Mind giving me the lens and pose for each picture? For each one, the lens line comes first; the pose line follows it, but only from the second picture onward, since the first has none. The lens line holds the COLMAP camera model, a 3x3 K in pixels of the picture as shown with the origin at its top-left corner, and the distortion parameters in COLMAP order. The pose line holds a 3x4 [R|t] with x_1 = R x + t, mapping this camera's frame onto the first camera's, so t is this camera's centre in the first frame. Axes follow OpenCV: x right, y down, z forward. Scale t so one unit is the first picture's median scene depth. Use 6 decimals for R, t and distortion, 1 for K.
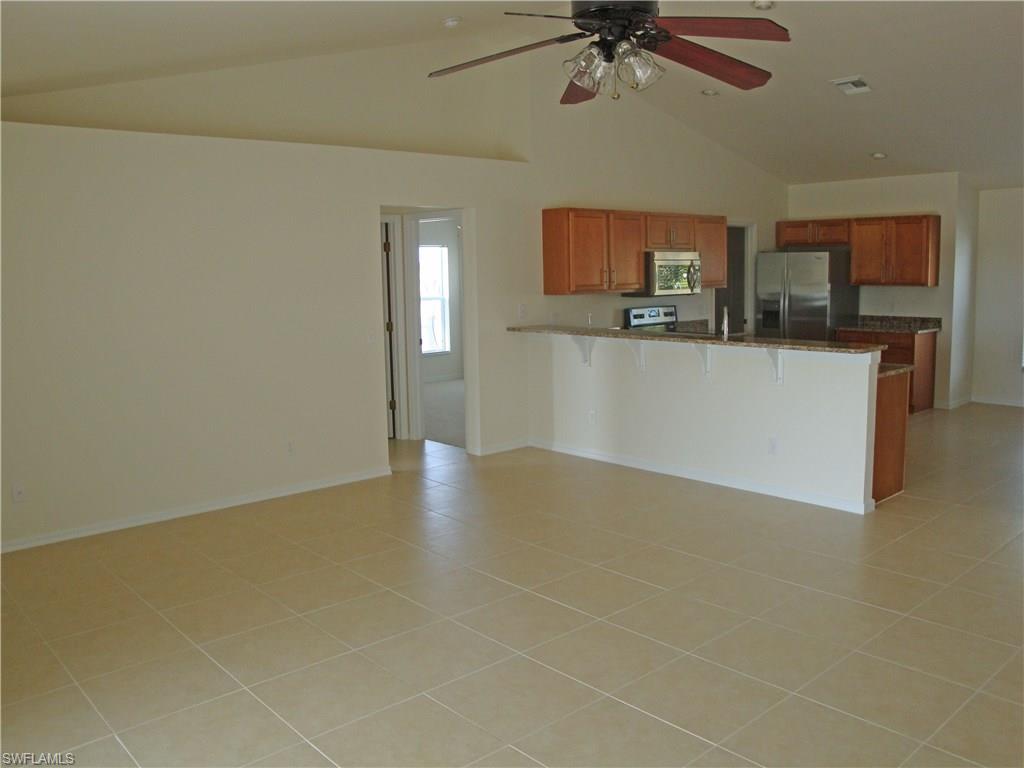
lens RADIAL K [[852.5, 0, 521.1], [0, 852.5, 380.3], [0, 0, 1]] dist [-0.181496, 0.175405]
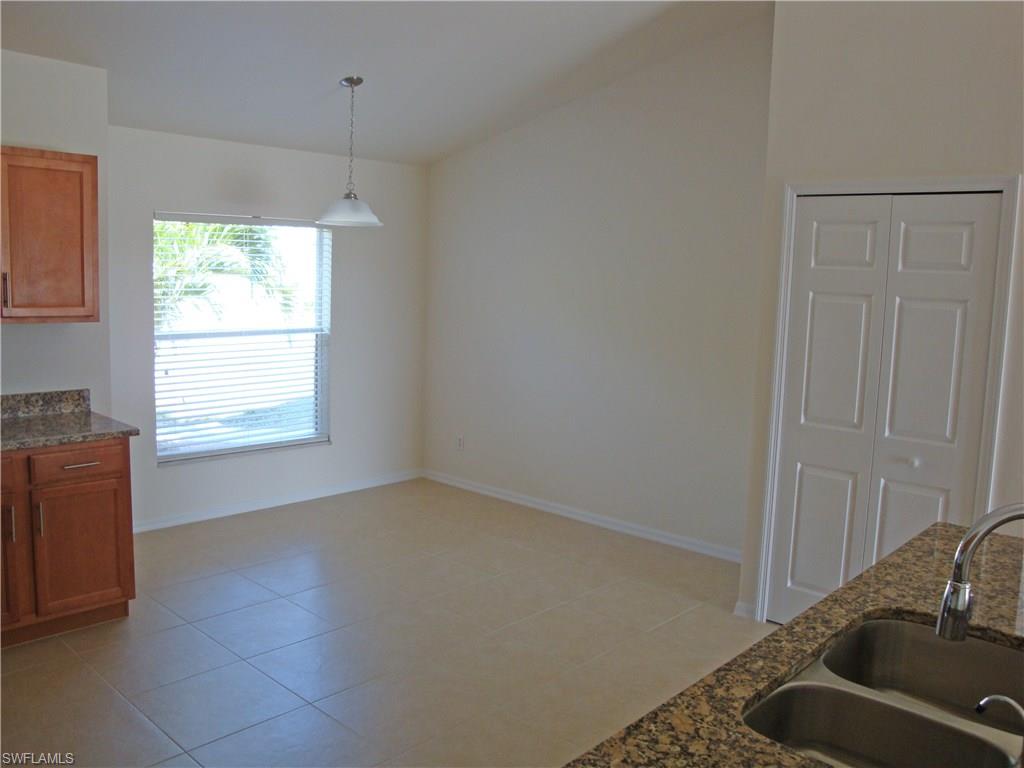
lens RADIAL K [[852.5, 0, 521.1], [0, 852.5, 380.3], [0, 0, 1]] dist [-0.181496, 0.175405]
pose [[-0.090586, -0.106442, 0.990184, 0.042266], [0.101439, 0.988114, 0.115500, -0.110844], [-0.990709, 0.110906, -0.078712, 0.811771]]
